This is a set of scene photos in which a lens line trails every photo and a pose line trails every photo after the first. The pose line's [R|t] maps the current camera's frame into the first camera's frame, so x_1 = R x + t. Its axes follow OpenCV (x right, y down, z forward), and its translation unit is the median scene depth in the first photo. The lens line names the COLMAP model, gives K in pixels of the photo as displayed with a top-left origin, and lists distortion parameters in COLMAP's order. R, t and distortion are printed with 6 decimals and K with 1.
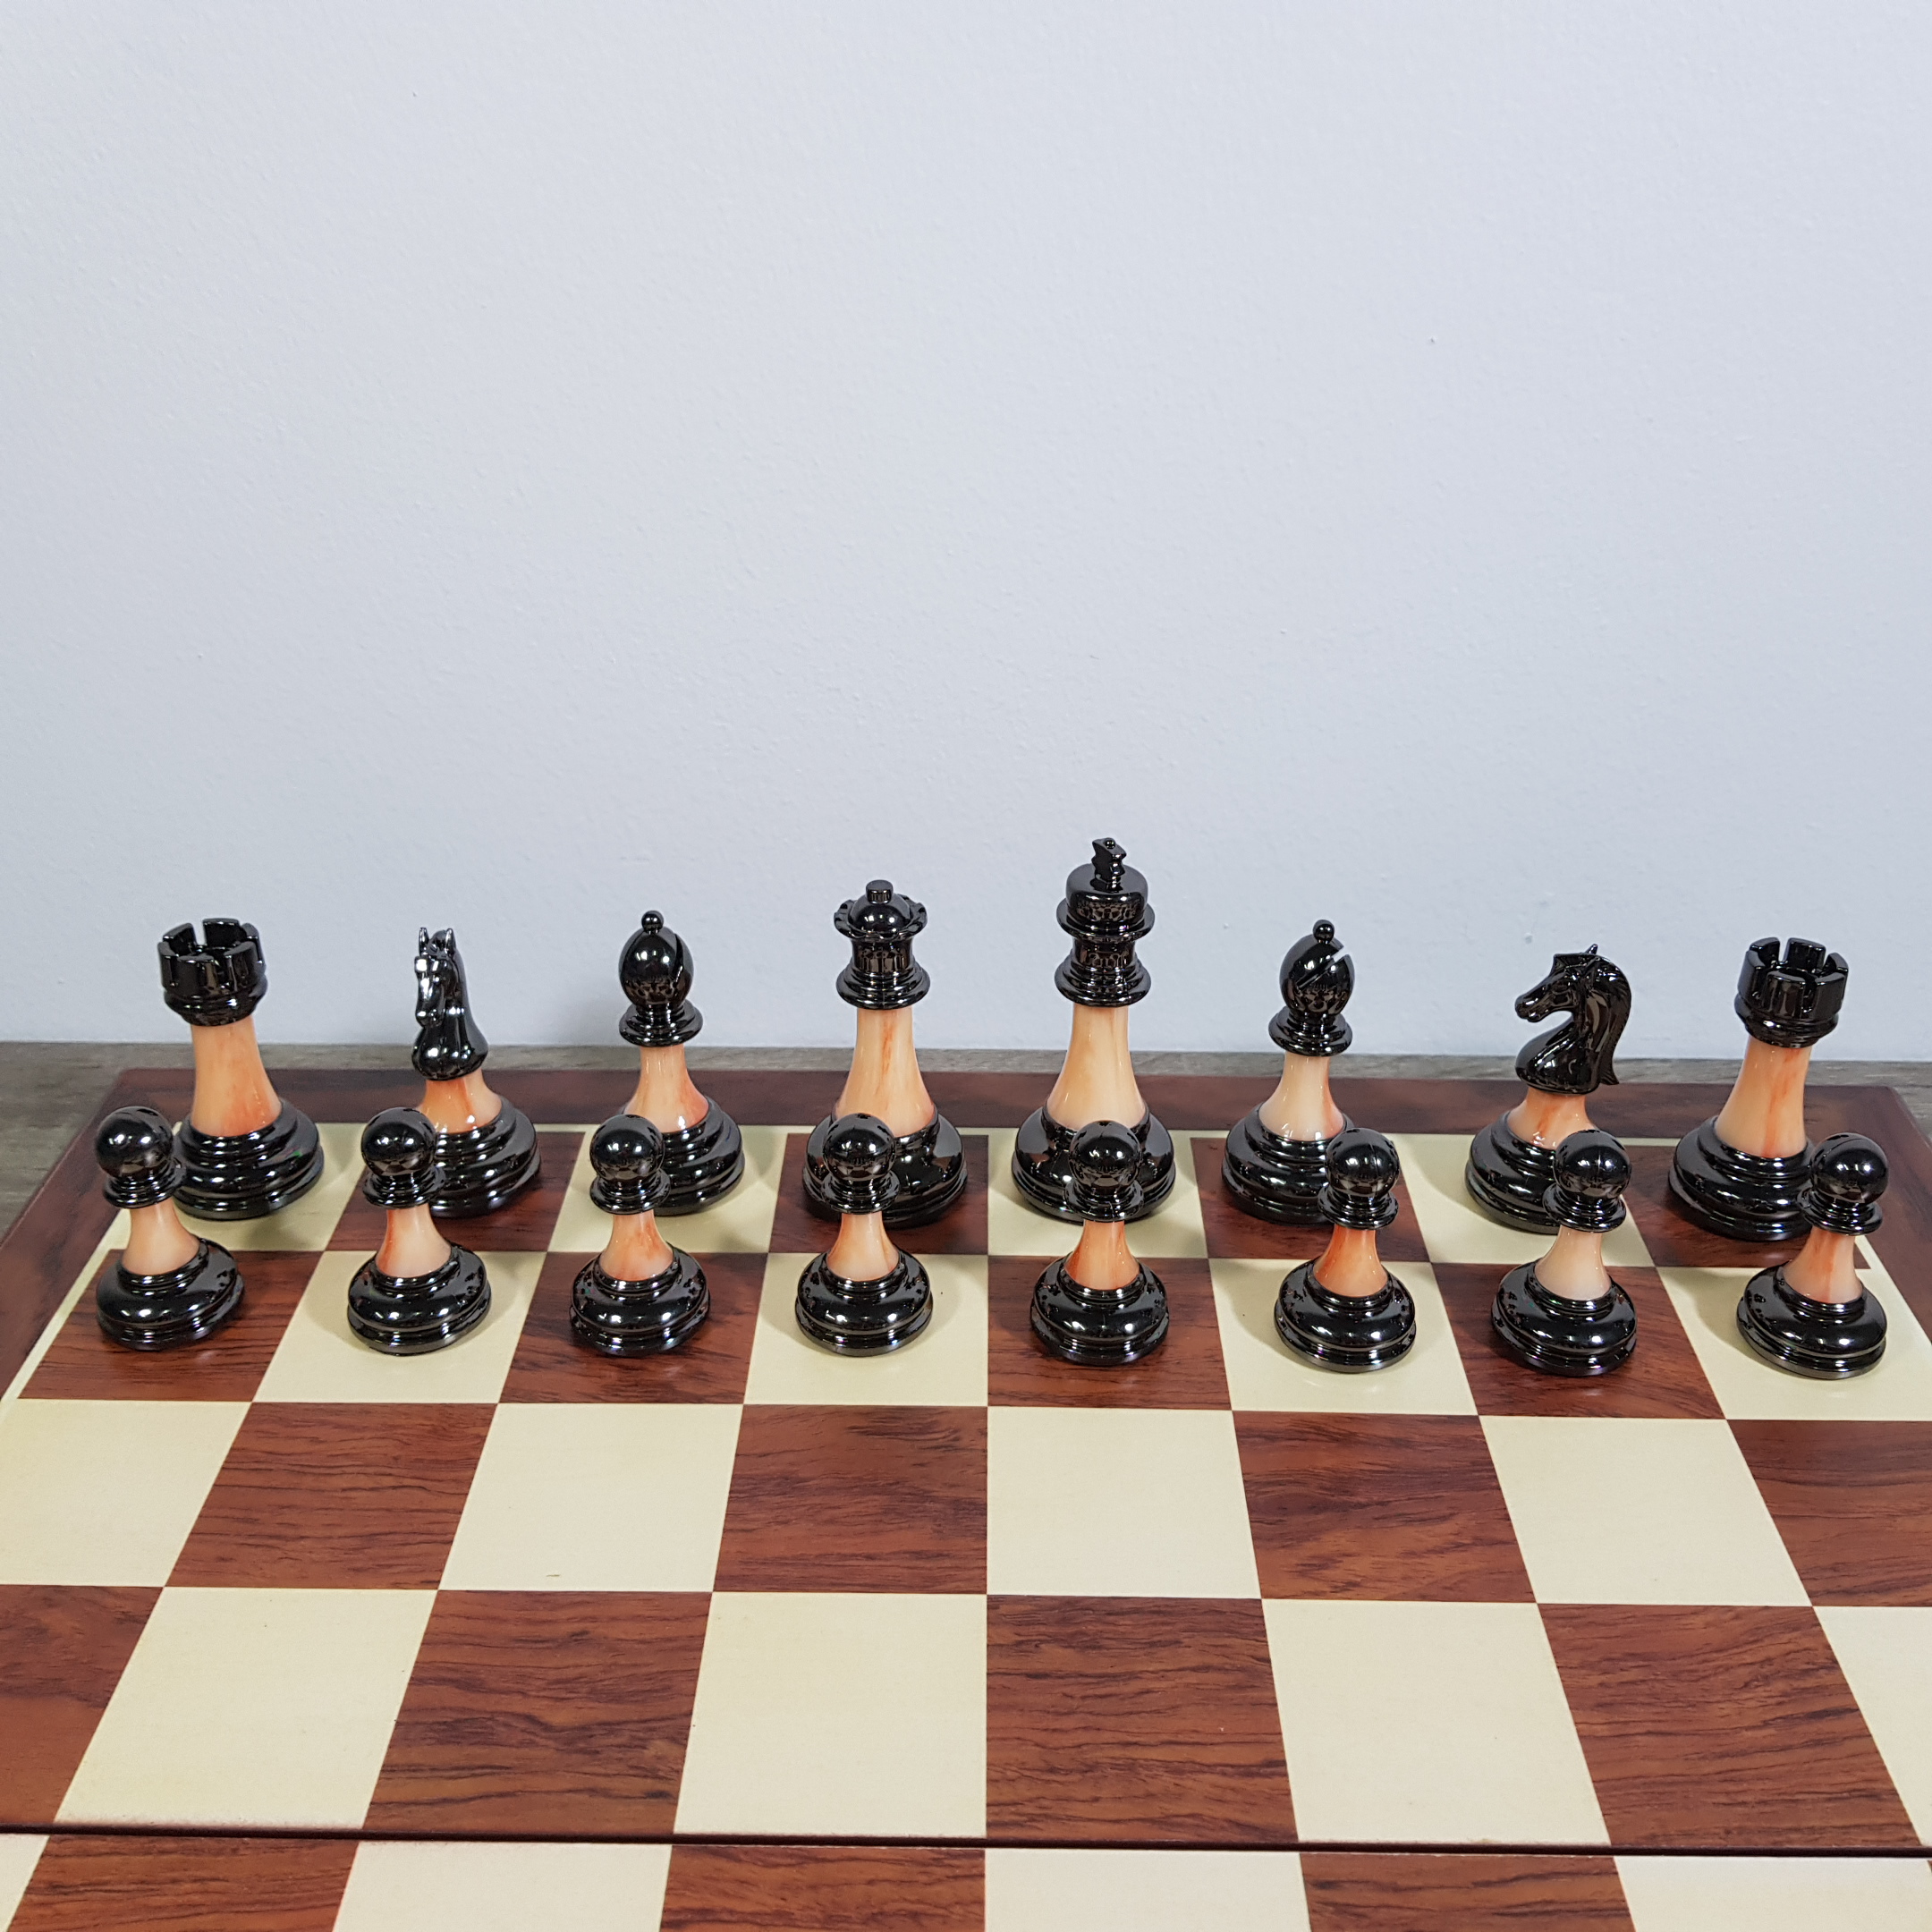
lens RADIAL K [[2061.6, 0, 975.0], [0, 2061.6, 934.8], [0, 0, 1]] dist [0.145497, -0.364593]
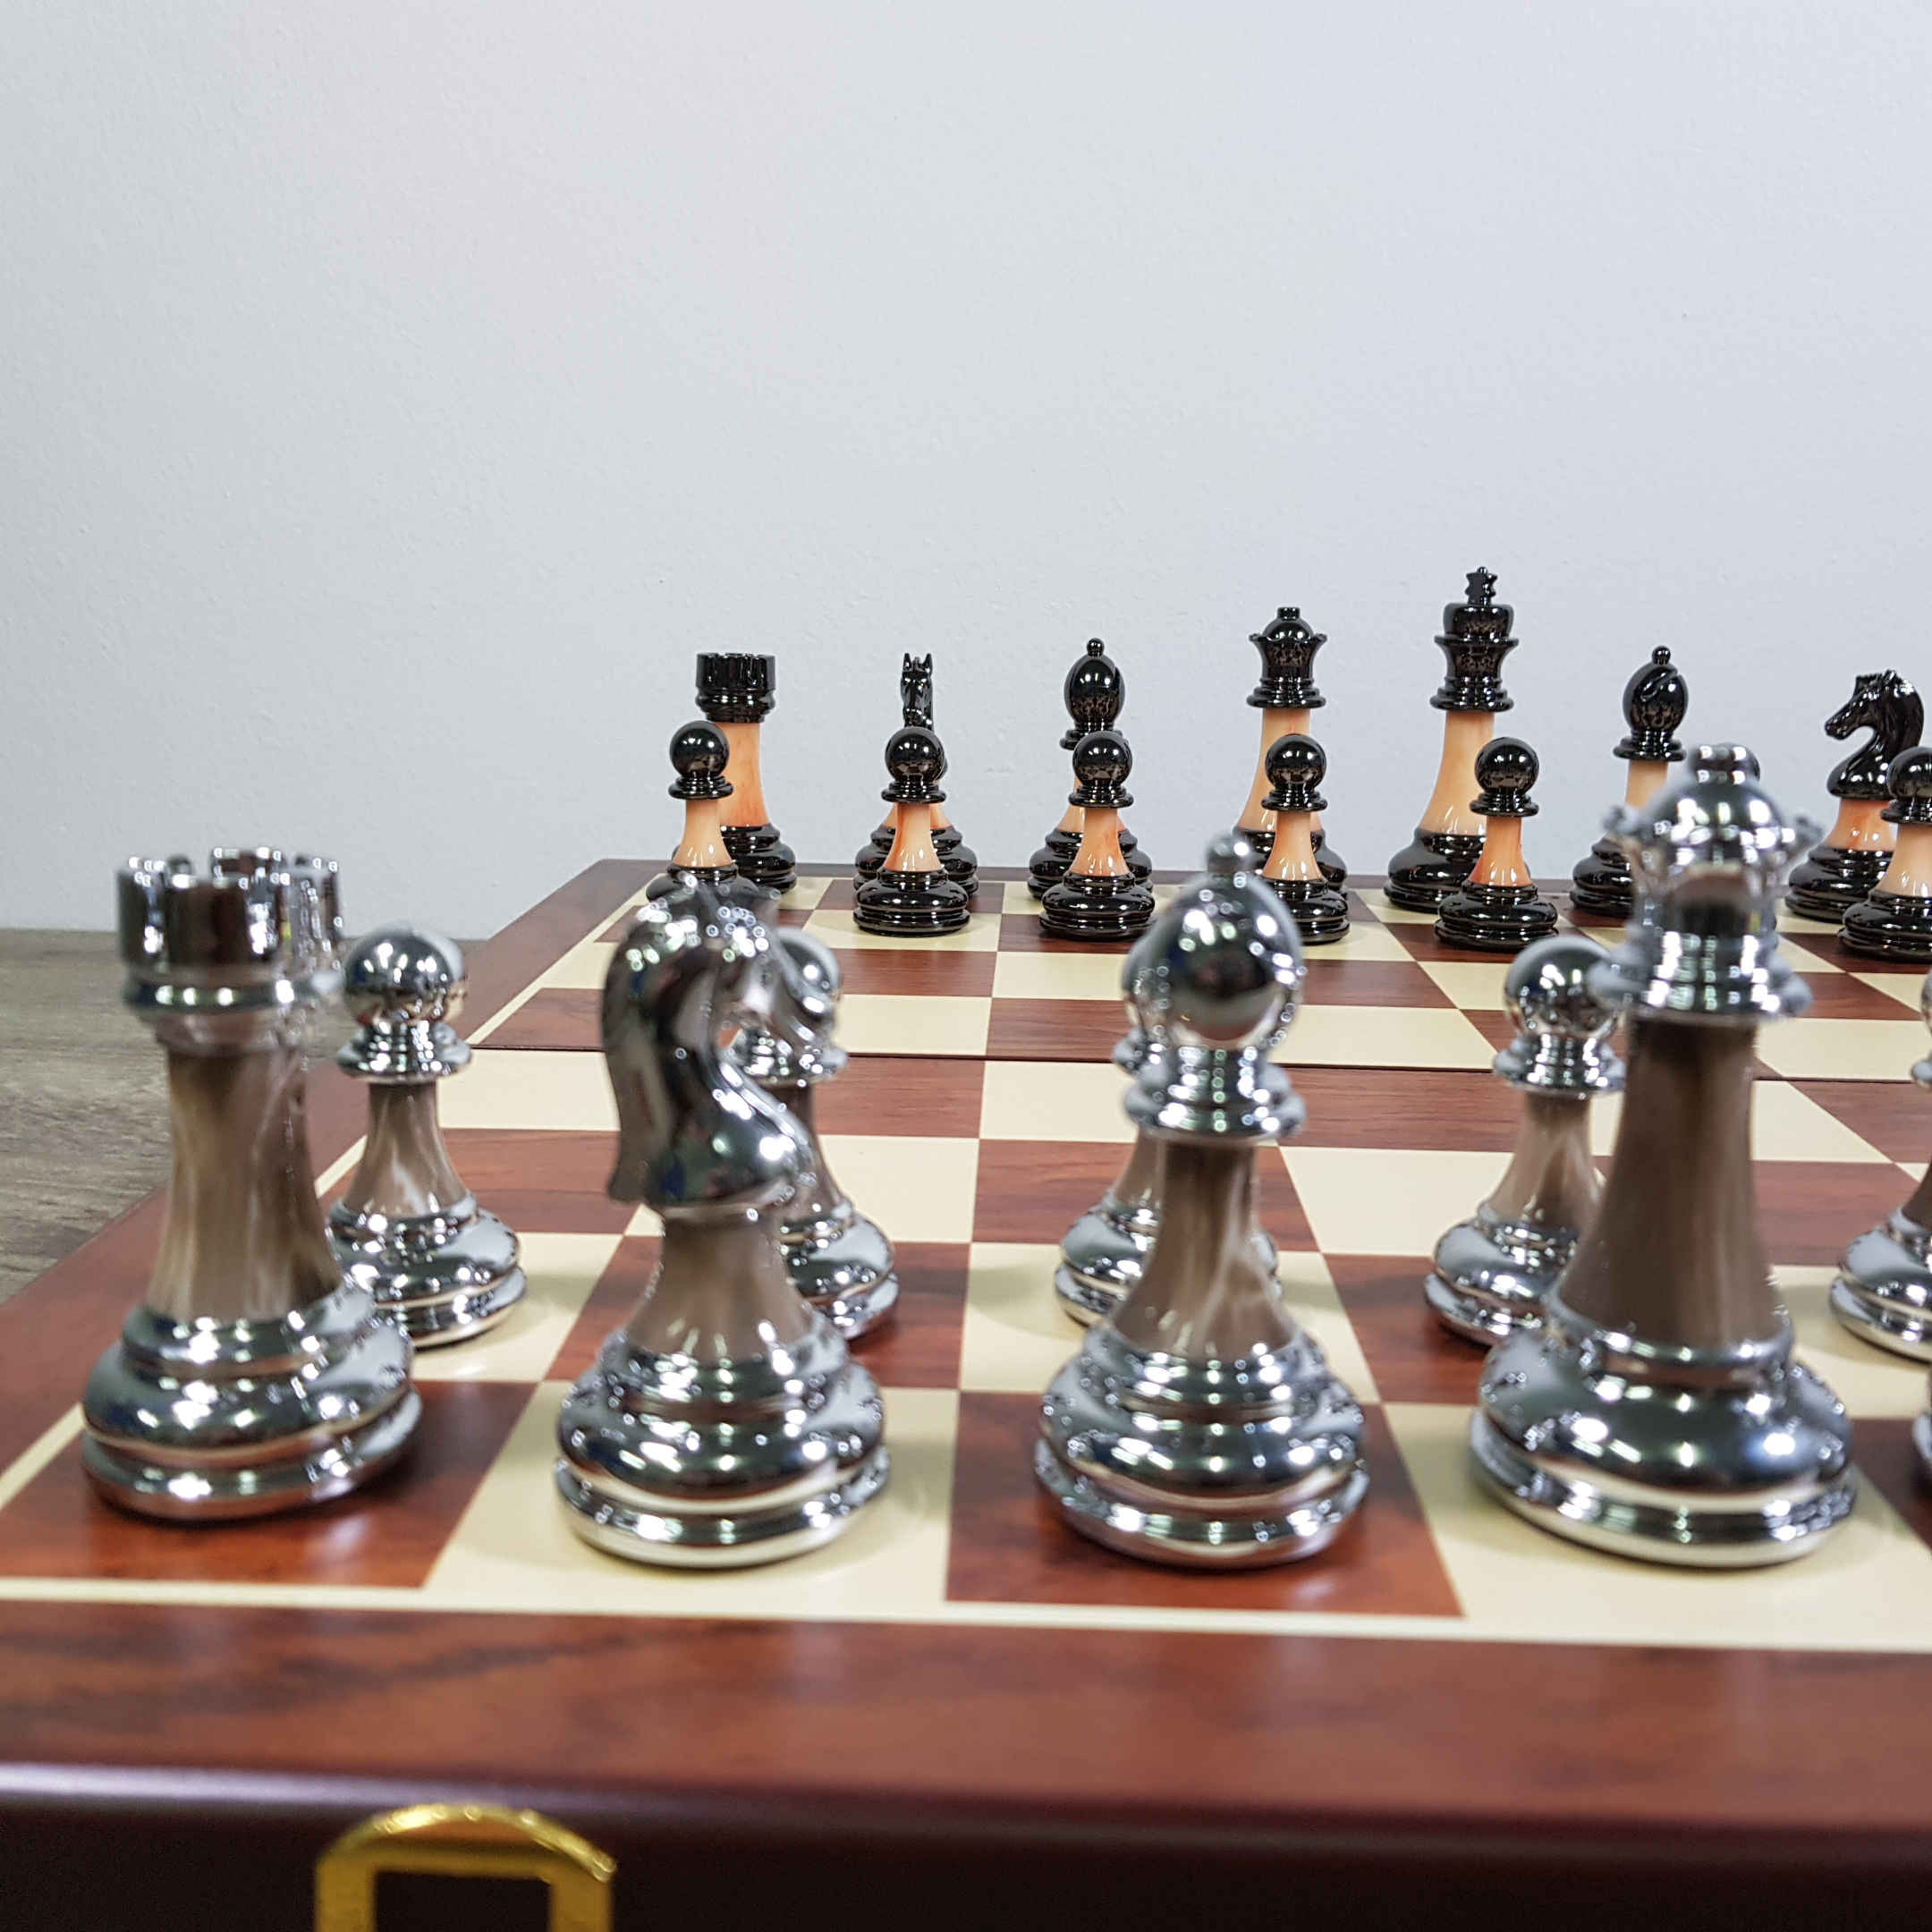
lens RADIAL K [[2061.6, 0, 975.0], [0, 2061.6, 934.8], [0, 0, 1]] dist [0.145497, -0.364593]
pose [[0.999651, 0.016120, -0.020929, -0.204486], [-0.021579, 0.955261, -0.294977, 0.528859], [0.015237, 0.295326, 0.955275, -0.112532]]
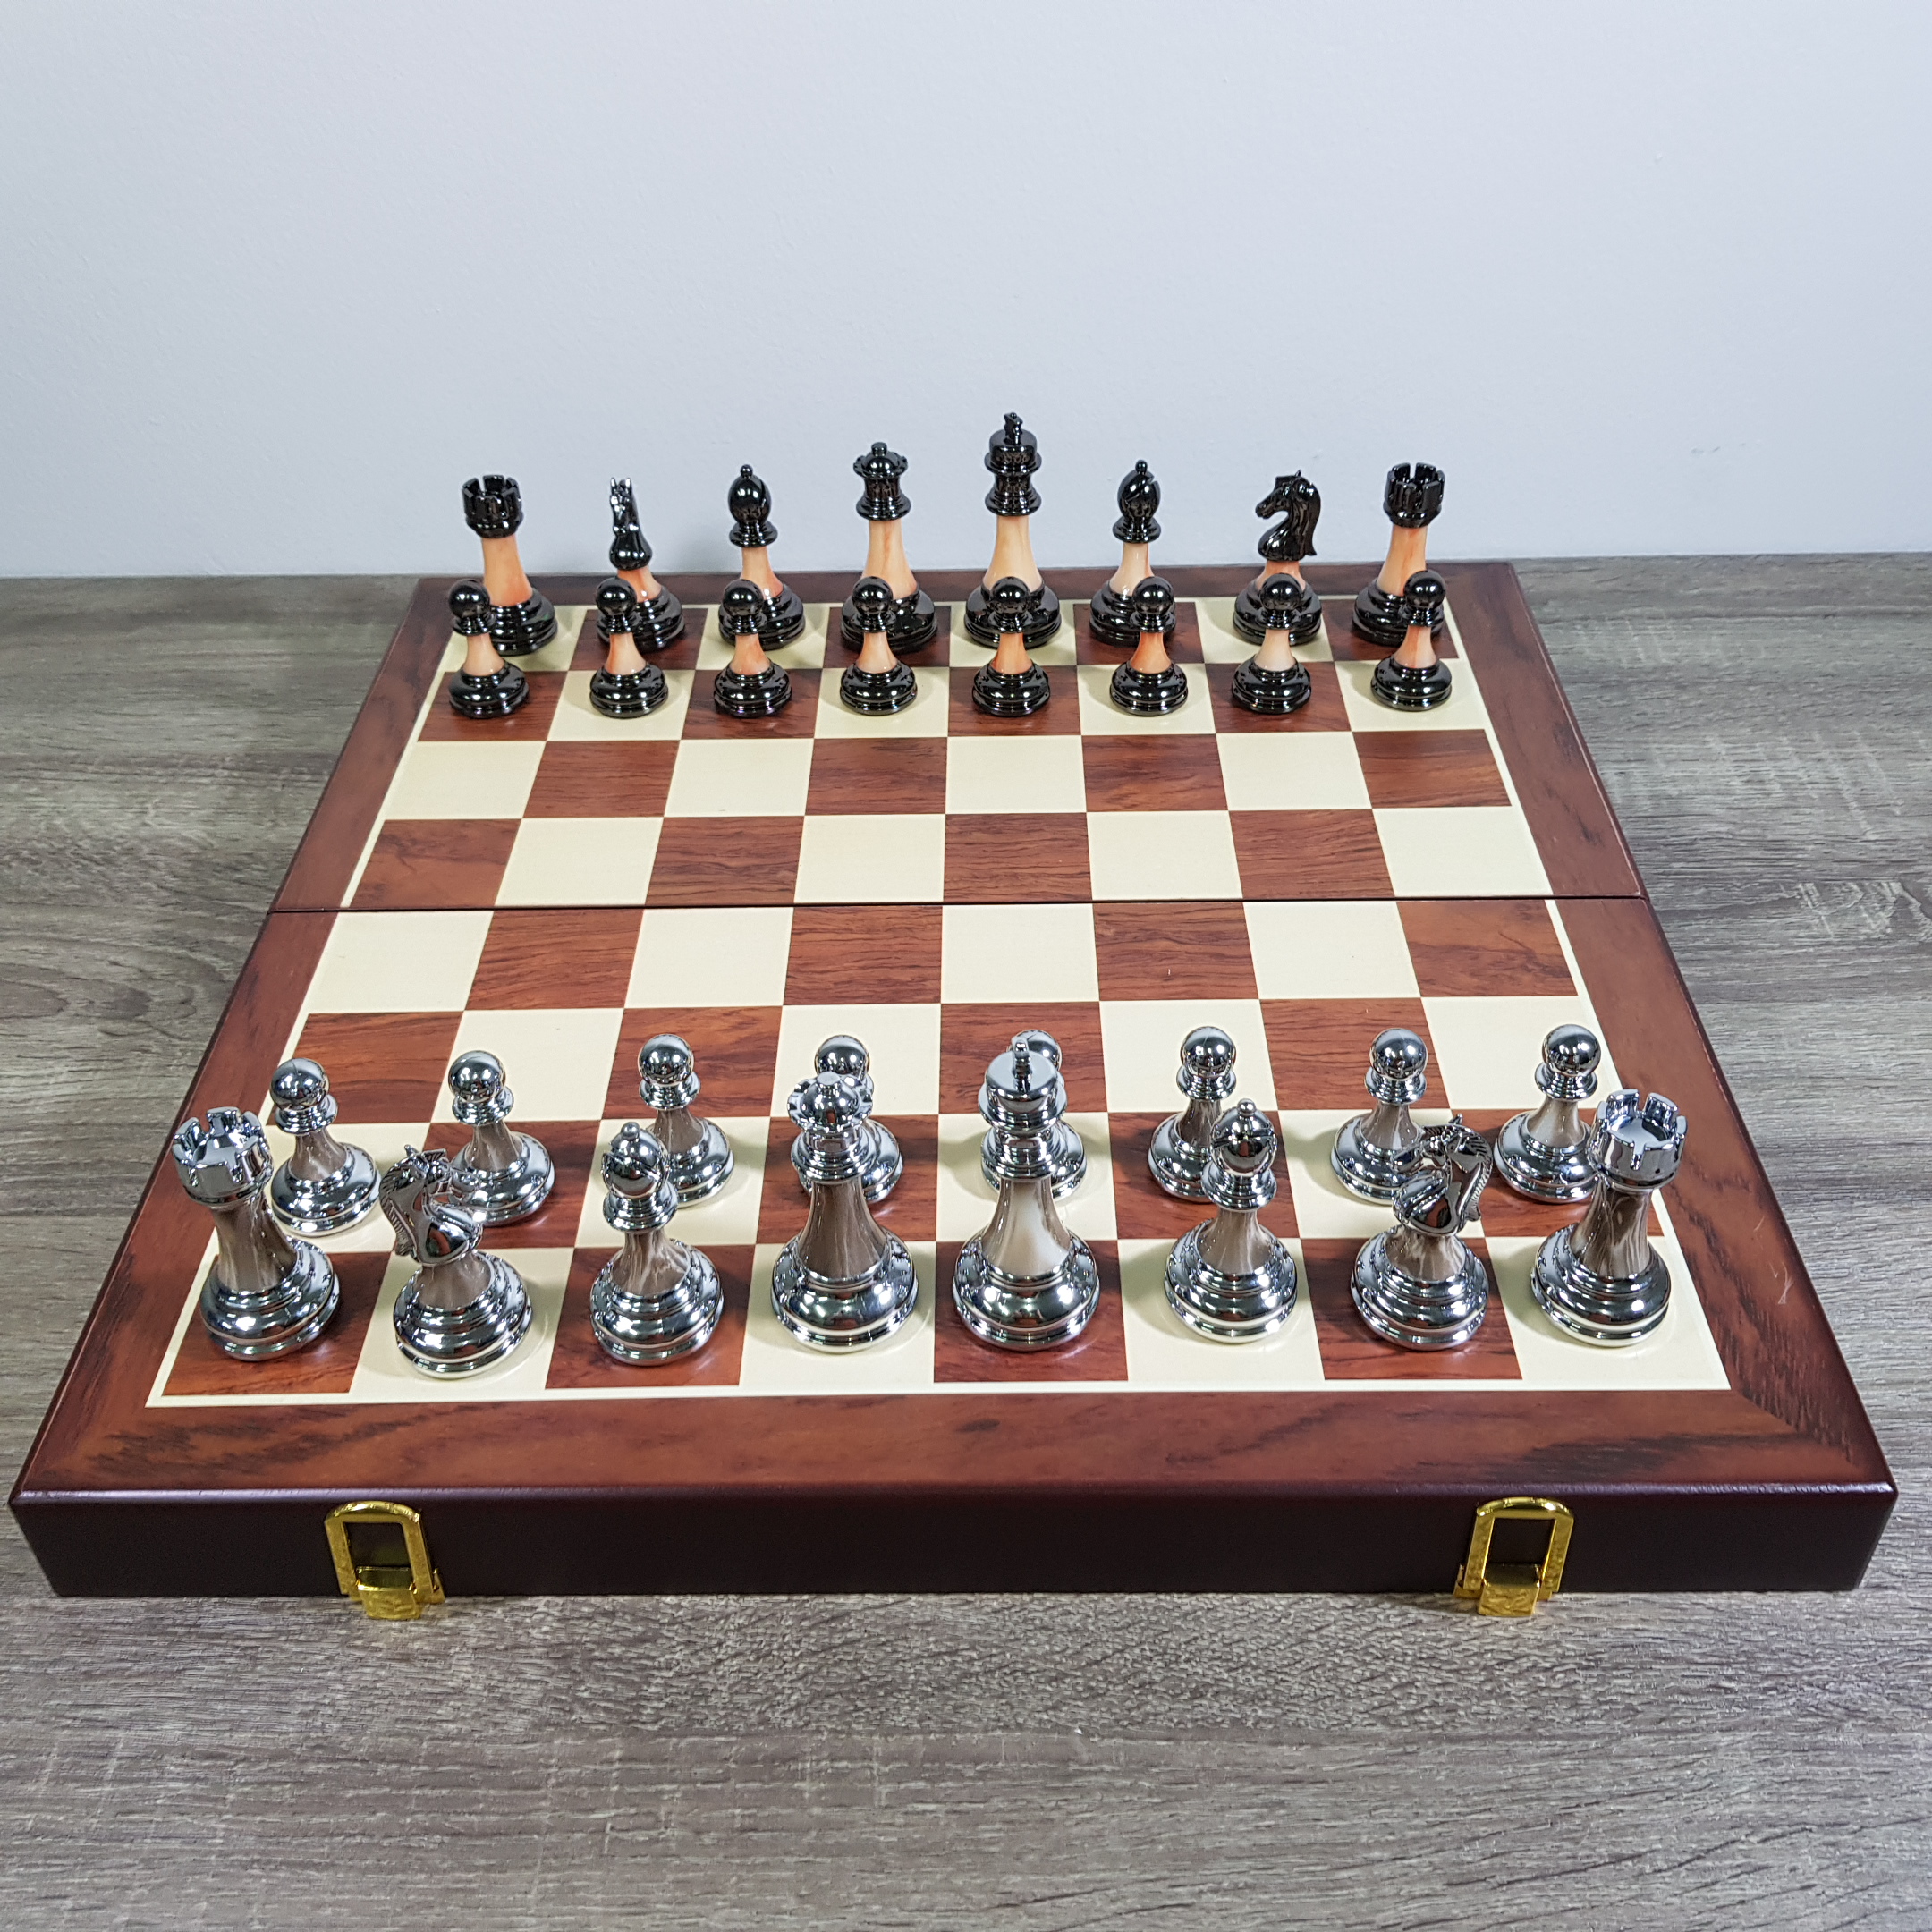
lens RADIAL K [[2061.6, 0, 975.0], [0, 2061.6, 934.8], [0, 0, 1]] dist [0.145497, -0.364593]
pose [[0.999654, -0.022319, -0.013886, 0.048249], [0.024396, 0.984449, 0.173966, 0.078707], [0.009787, -0.174245, 0.984654, -0.767529]]
